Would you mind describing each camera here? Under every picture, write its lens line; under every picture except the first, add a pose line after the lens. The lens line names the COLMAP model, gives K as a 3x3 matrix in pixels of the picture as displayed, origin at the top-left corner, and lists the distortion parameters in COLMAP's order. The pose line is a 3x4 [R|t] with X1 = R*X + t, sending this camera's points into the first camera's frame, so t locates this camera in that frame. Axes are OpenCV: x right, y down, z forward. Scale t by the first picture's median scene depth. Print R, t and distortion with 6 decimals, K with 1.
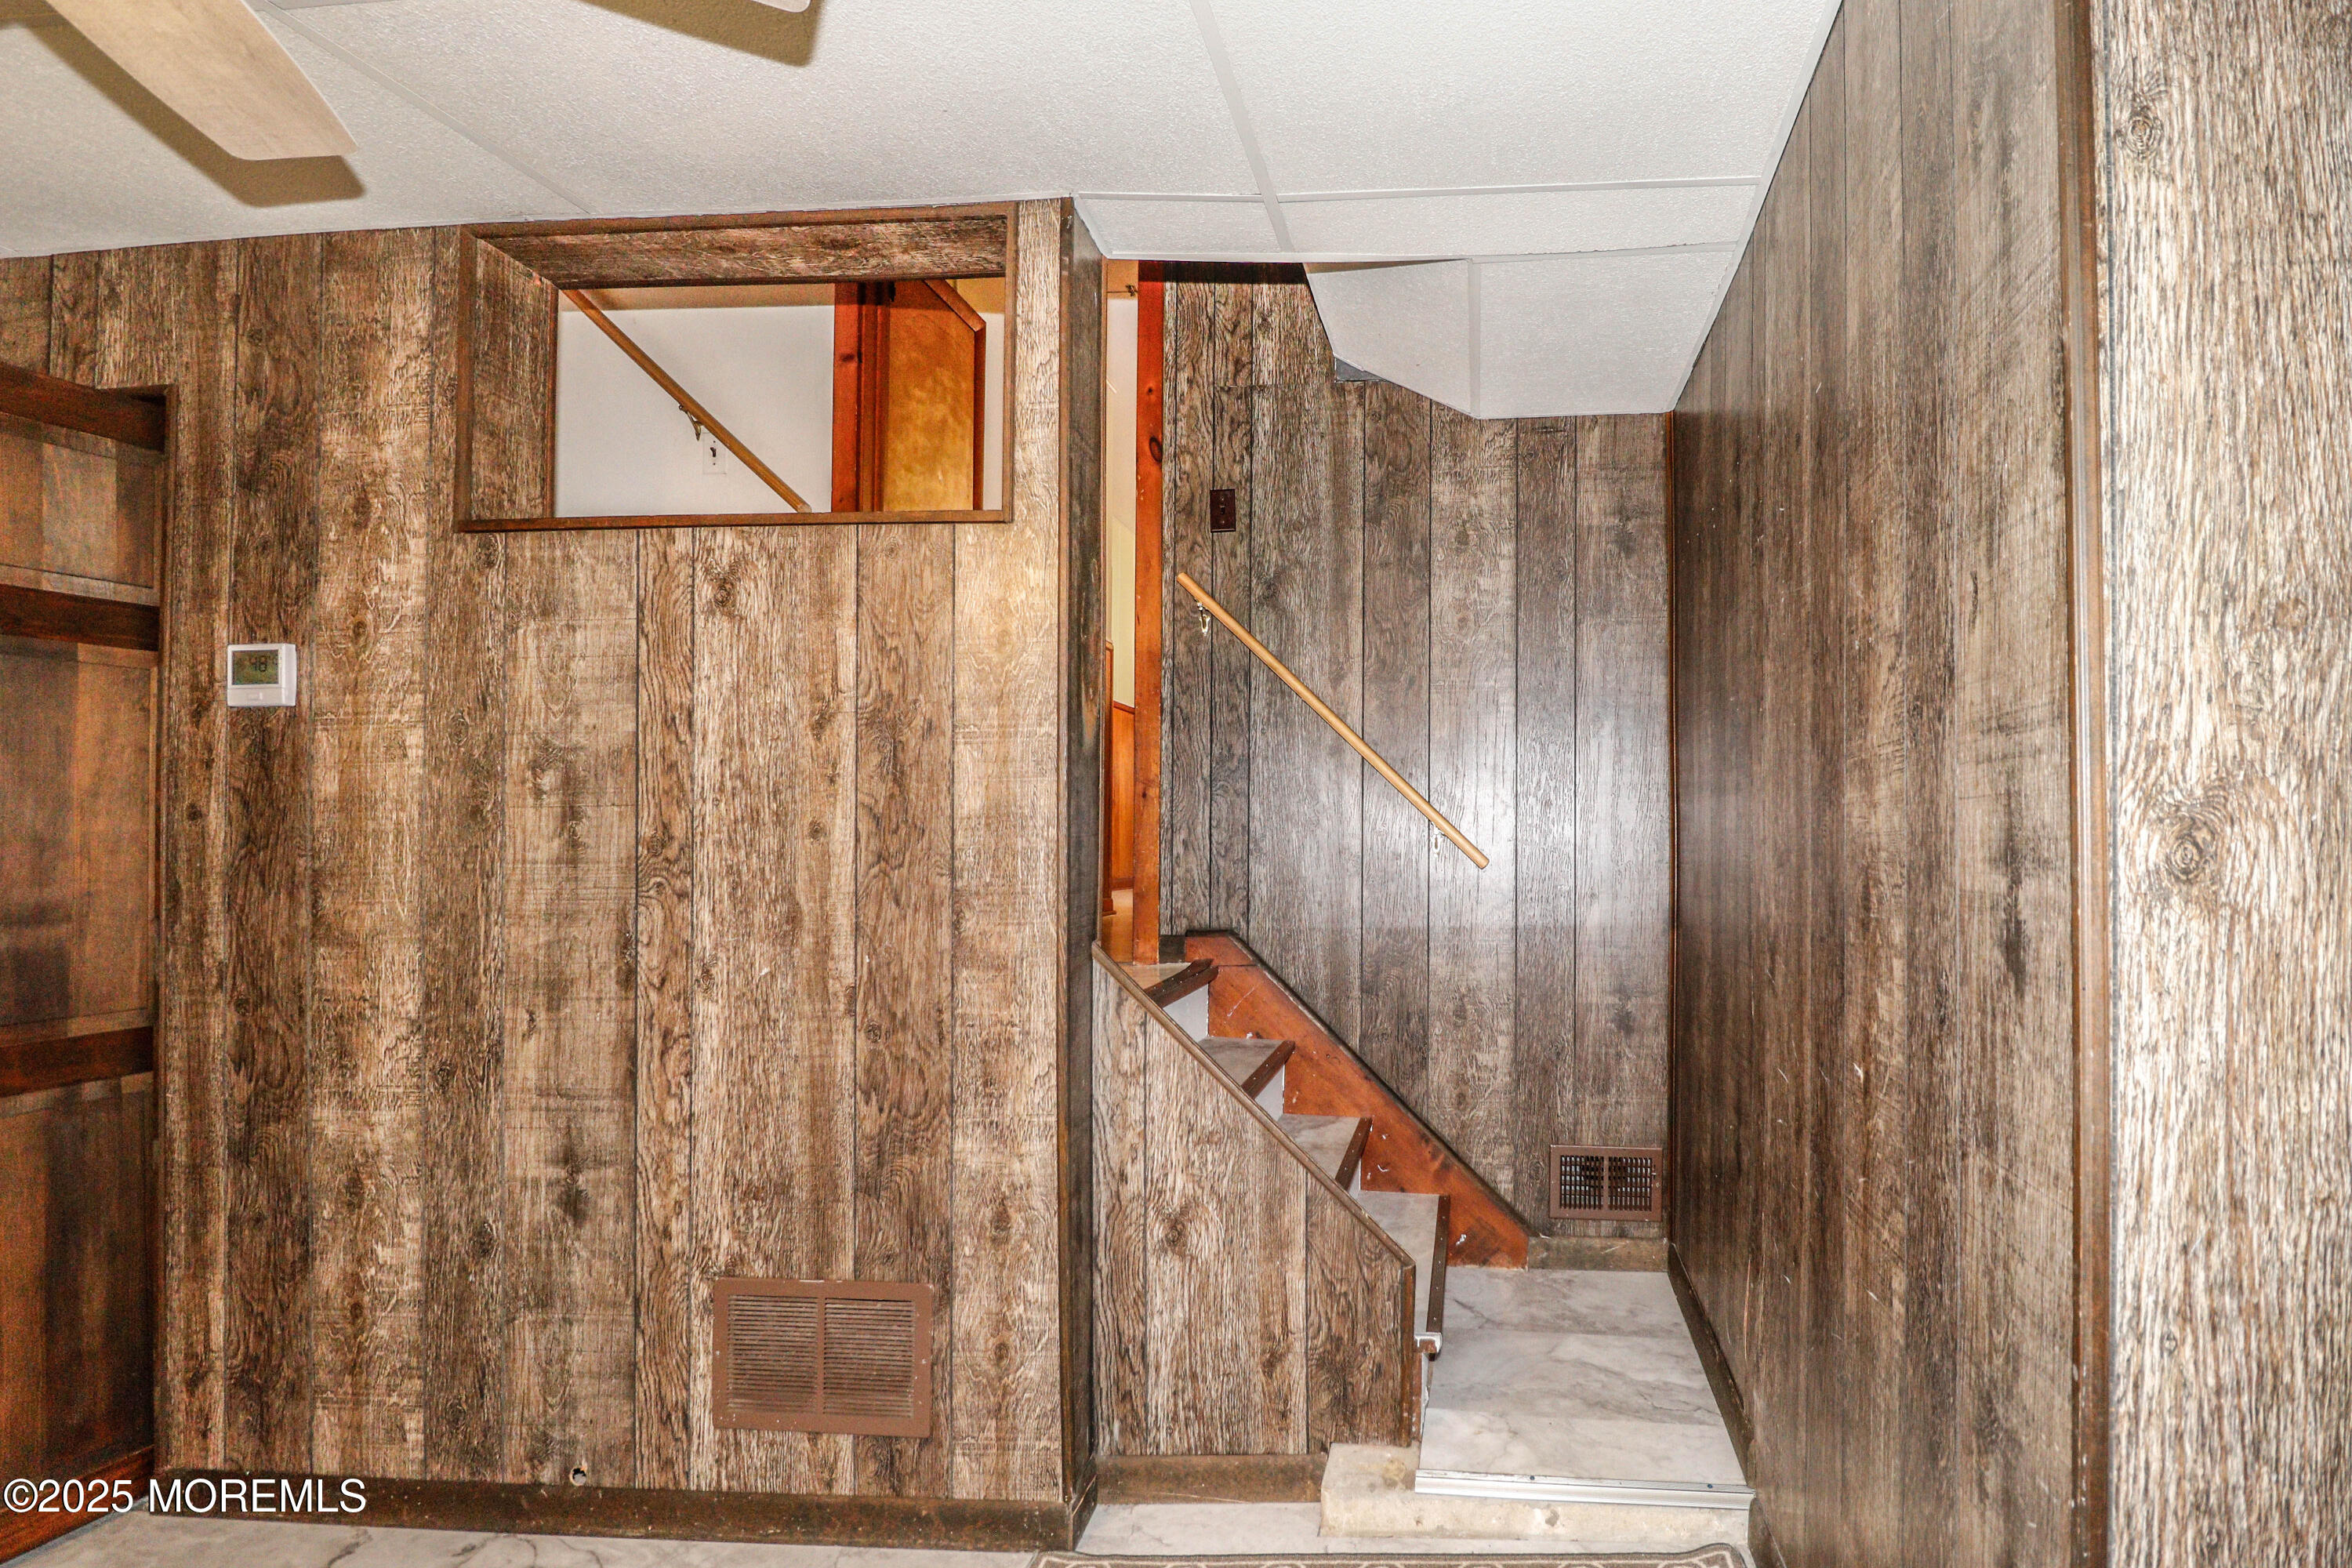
lens RADIAL K [[1216.2, 0, 1176.7], [0, 1216.2, 824.0], [0, 0, 1]] dist [-0.002652, -0.011907]
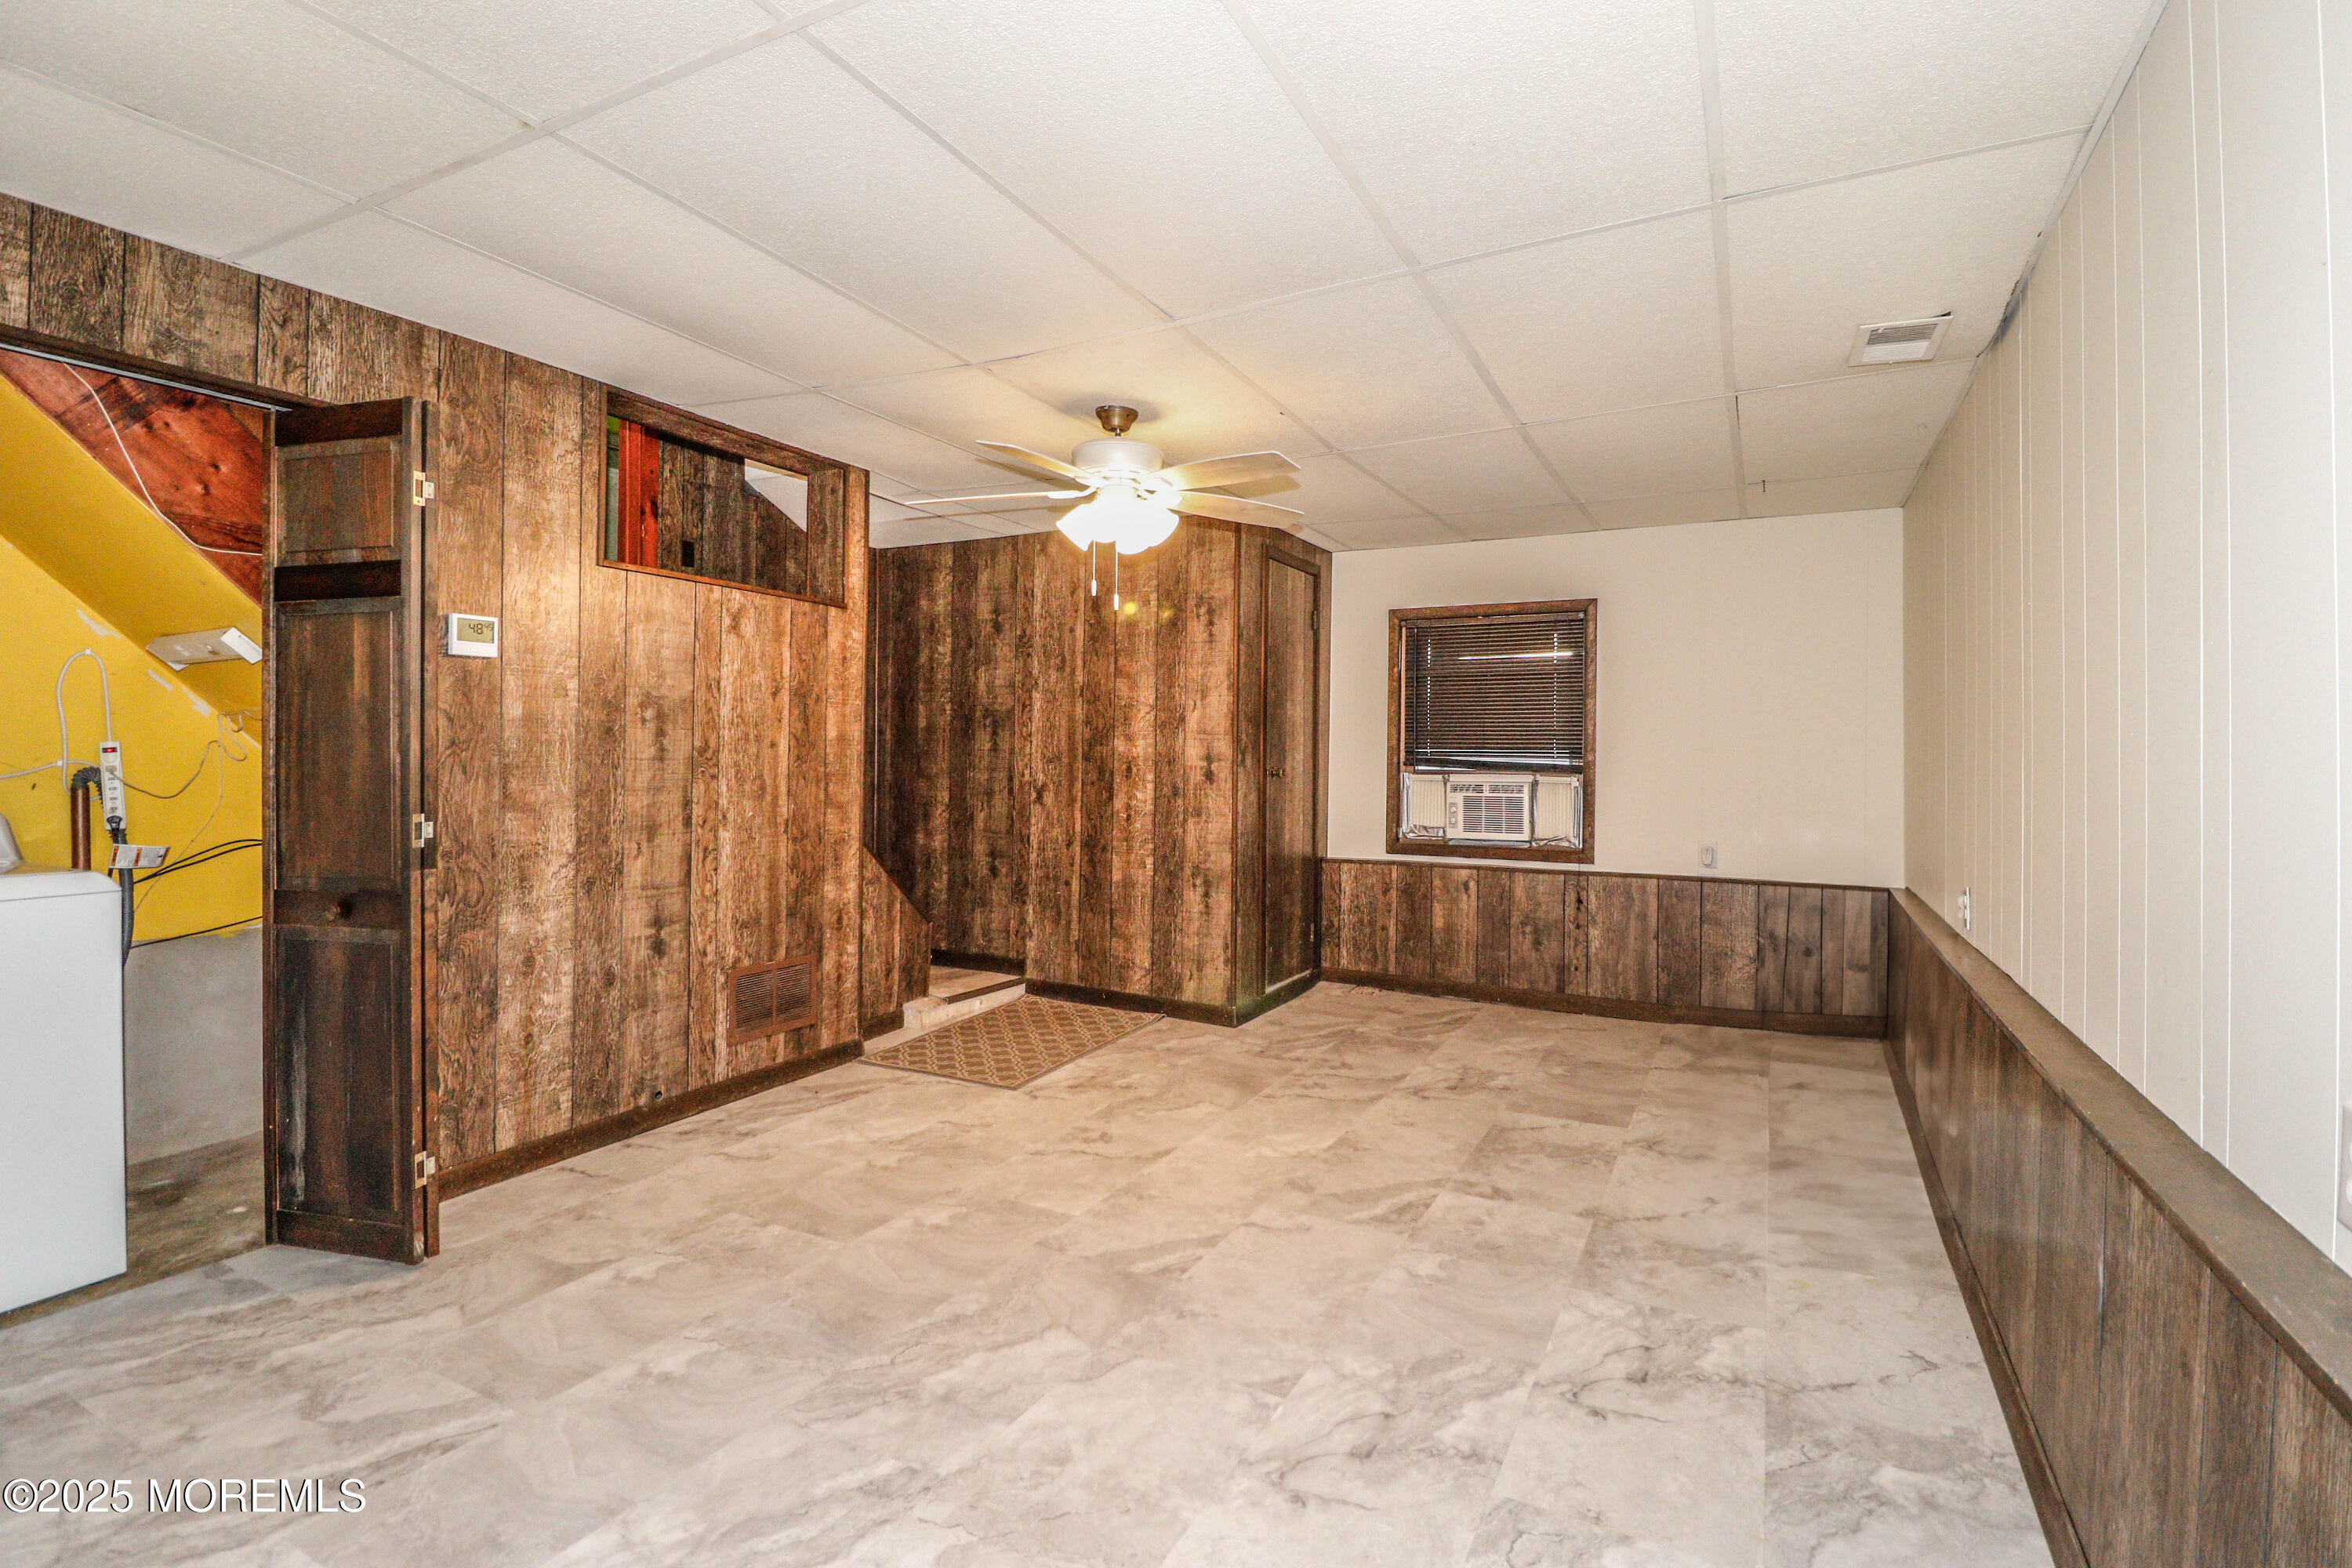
lens RADIAL K [[1099.9, 0, 1172.9], [0, 1099.9, 773.5], [0, 0, 1]] dist [0.000002, -0.012857]
pose [[0.409252, -0.006607, 0.912397, -1.686367], [-0.020576, 0.999653, 0.016469, 0.009310], [-0.912189, -0.025513, 0.408974, -0.373896]]
